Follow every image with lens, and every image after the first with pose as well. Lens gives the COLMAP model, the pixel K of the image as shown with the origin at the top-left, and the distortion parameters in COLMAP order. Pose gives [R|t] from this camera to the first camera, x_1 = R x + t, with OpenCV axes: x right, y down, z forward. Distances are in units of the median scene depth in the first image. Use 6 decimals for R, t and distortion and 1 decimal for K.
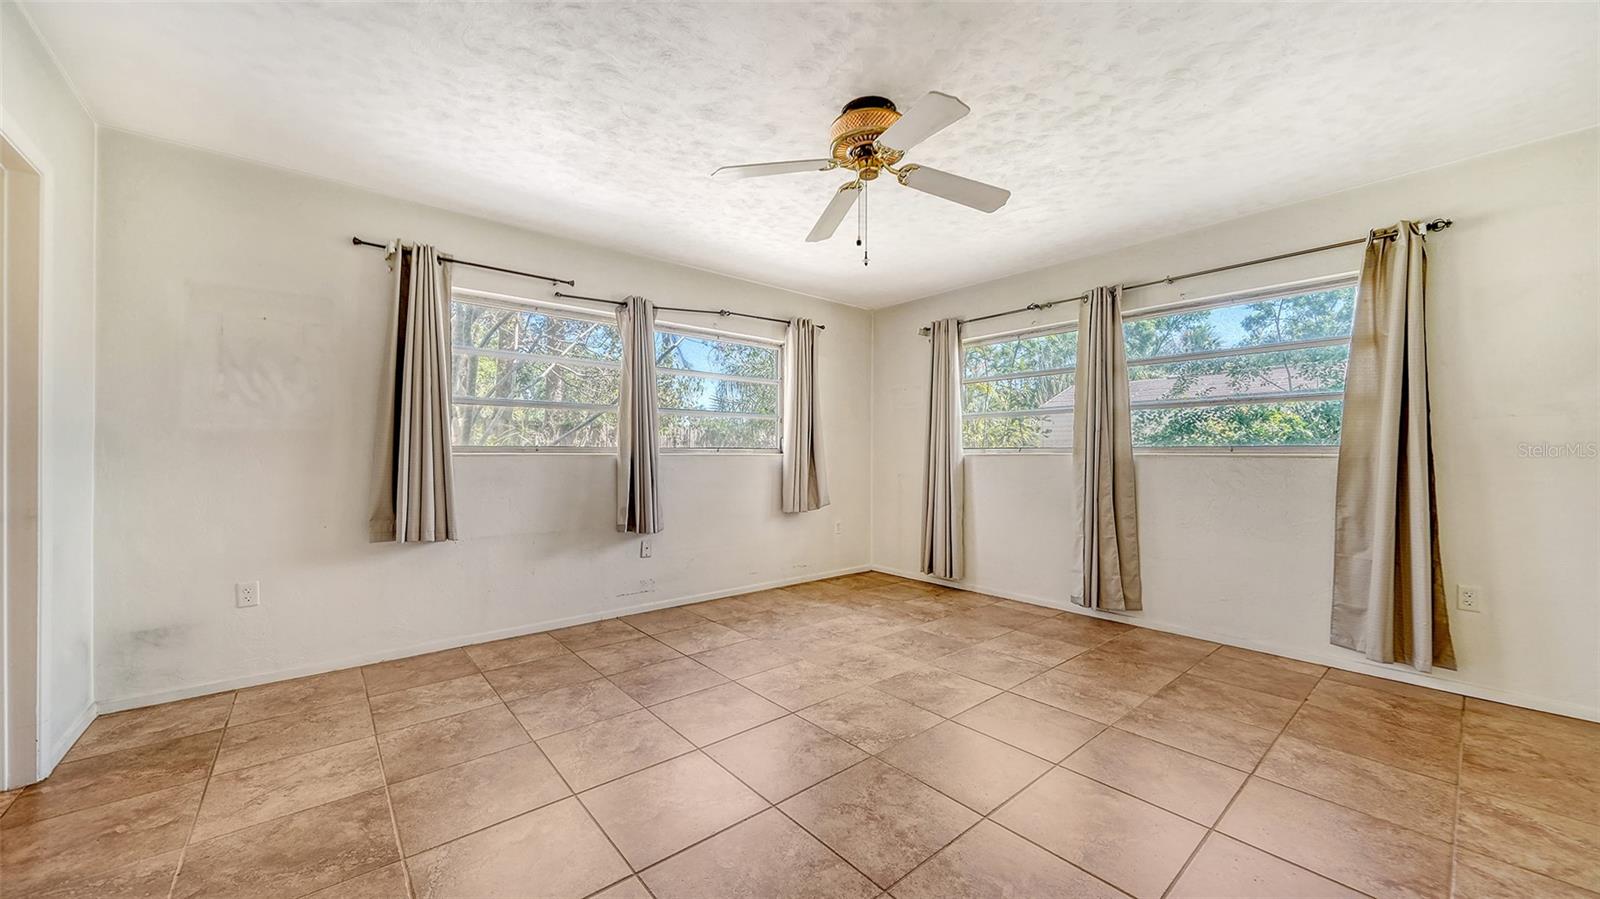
lens RADIAL K [[573.1, 0, 798.0], [0, 573.1, 478.4], [0, 0, 1]] dist [0.002286, -0.000670]
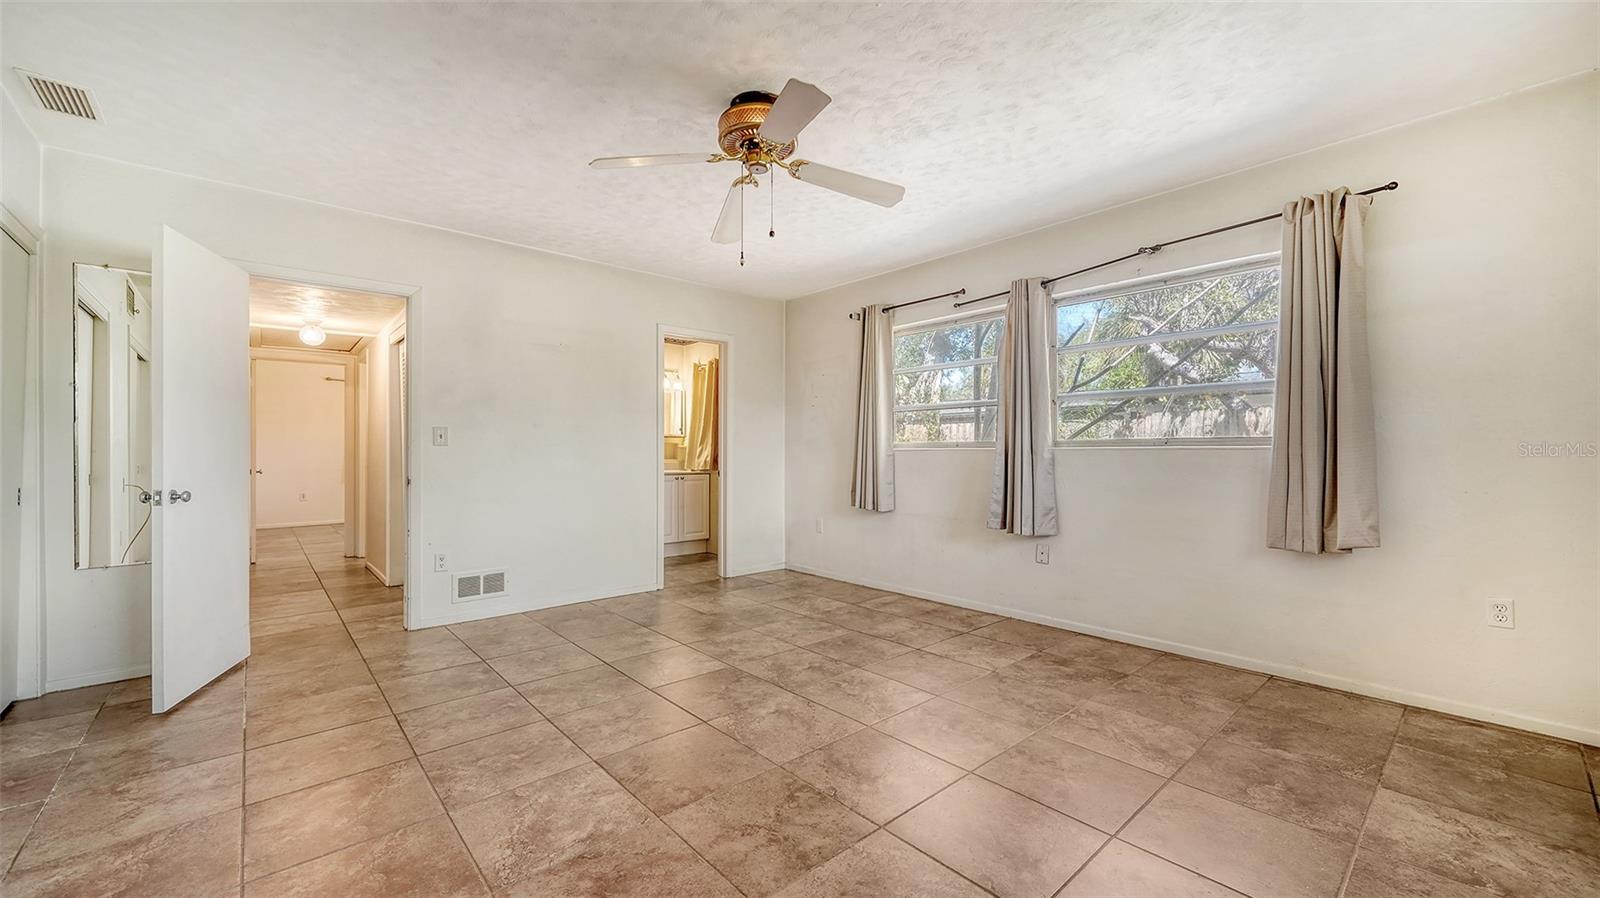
lens RADIAL K [[604.3, 0, 783.2], [0, 604.3, 451.4], [0, 0, 1]] dist [0.001465, -0.000014]
pose [[0.018991, -0.001482, -0.999819, 0.843030], [-0.037942, 0.999278, -0.002202, -0.022155], [0.999099, 0.037977, 0.018921, 0.726643]]
